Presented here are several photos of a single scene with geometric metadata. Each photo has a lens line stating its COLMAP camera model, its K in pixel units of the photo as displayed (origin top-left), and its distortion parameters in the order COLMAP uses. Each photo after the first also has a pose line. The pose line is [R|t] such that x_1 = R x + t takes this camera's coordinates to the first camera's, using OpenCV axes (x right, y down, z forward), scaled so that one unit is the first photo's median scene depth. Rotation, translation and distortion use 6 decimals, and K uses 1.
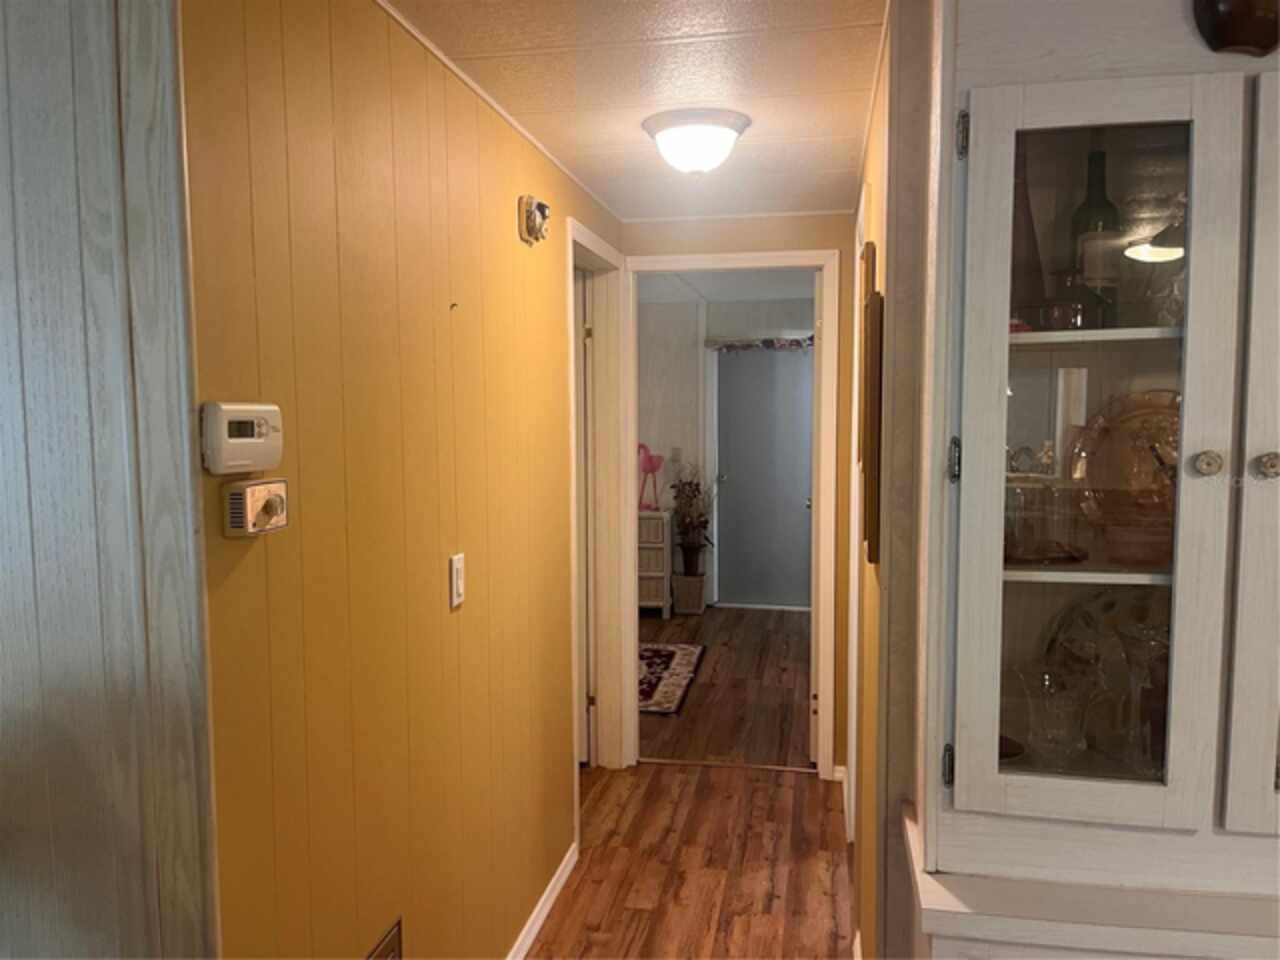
lens RADIAL K [[964.1, 0, 640.0], [0, 964.1, 479.1], [0, 0, 1]] dist [0.041330, -0.064913]
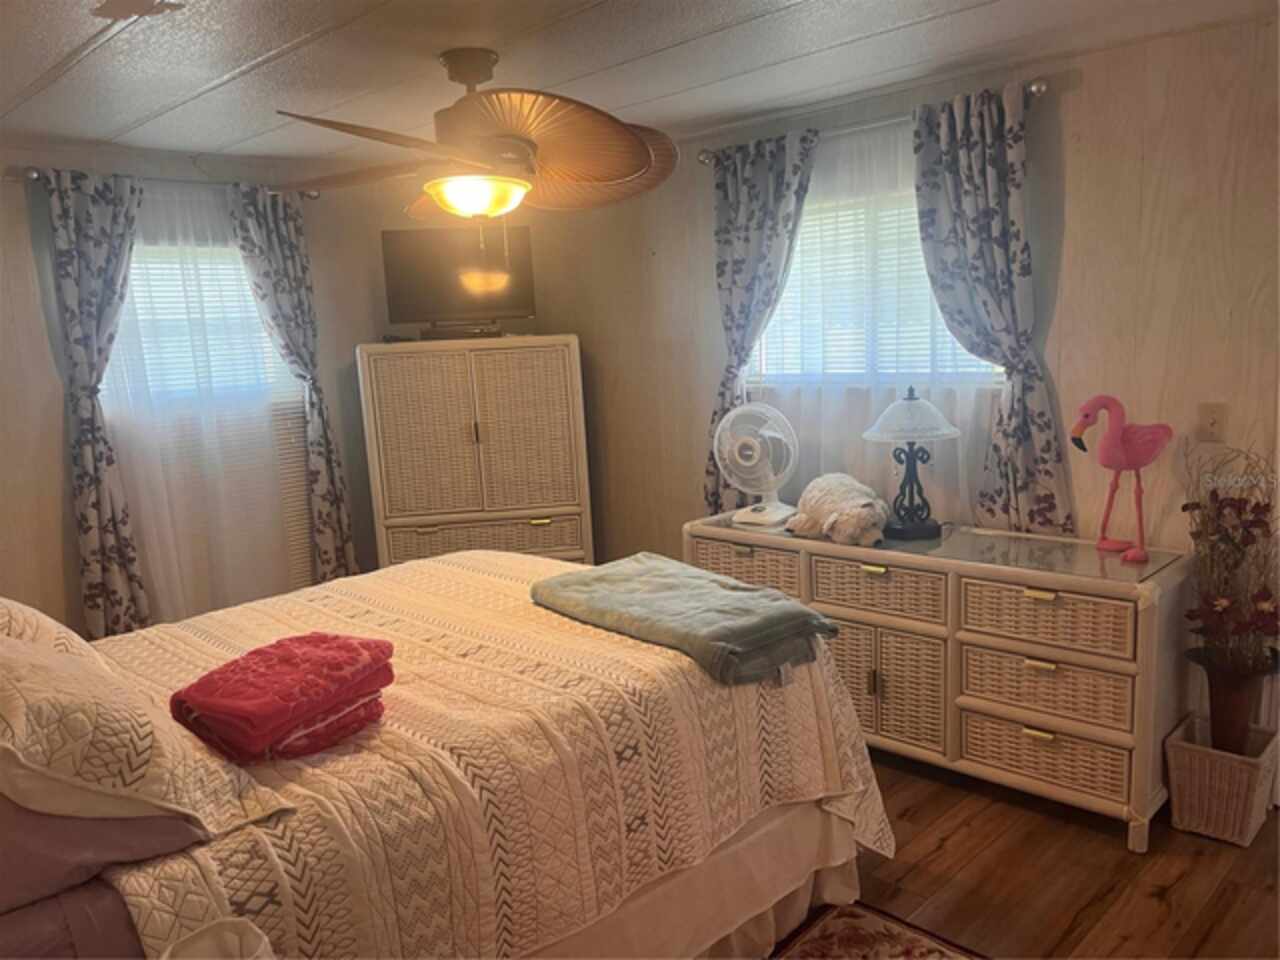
lens RADIAL K [[964.1, 0, 641.3], [0, 964.1, 485.4], [0, 0, 1]] dist [0.041330, -0.064913]
pose [[0.833550, 0.056983, -0.549498, 0.065564], [0.002003, 0.994348, 0.106153, -0.043920], [0.552441, -0.089584, 0.828724, 0.558658]]
